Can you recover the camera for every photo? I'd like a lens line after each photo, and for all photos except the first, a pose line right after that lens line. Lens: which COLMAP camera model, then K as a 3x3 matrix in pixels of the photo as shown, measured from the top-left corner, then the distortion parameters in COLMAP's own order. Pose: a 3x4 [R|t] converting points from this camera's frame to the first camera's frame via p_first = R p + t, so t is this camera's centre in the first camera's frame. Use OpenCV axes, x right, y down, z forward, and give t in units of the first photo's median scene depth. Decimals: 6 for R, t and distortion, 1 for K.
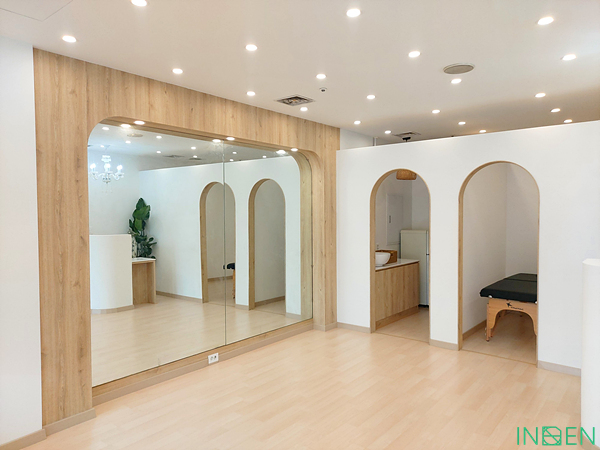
lens RADIAL K [[433.1, 0, 300.0], [0, 433.1, 225.0], [0, 0, 1]] dist [0.012160, 0.002781]
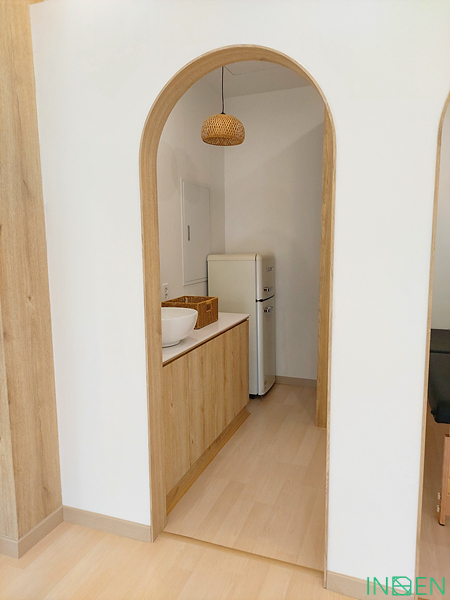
lens RADIAL K [[433.1, 0, 225.0], [0, 433.1, 300.0], [0, 0, 1]] dist [0.012160, 0.002781]
pose [[0.948907, -0.045945, 0.312194, 0.107321], [0.012111, 0.993917, 0.109462, 0.010651], [-0.315324, -0.100088, 0.943691, 0.613310]]
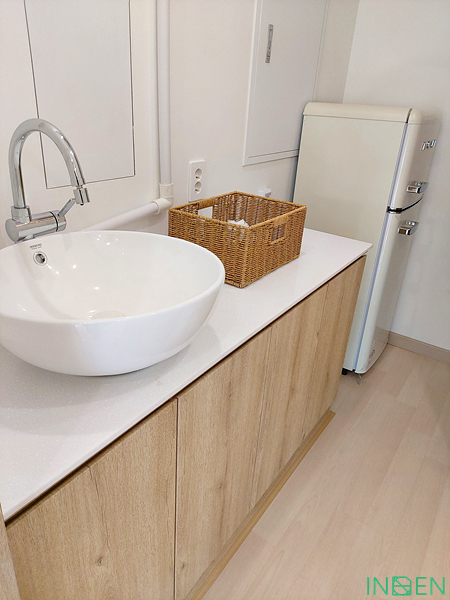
lens RADIAL K [[452.3, 0, 236.0], [0, 452.3, 300.4], [0, 0, 1]] dist [0.012908, 0.003655]
pose [[0.991854, 0.024165, 0.125065, 0.196912], [-0.073697, 0.909692, 0.408692, 0.014695], [-0.103895, -0.414580, 0.904063, 0.876936]]
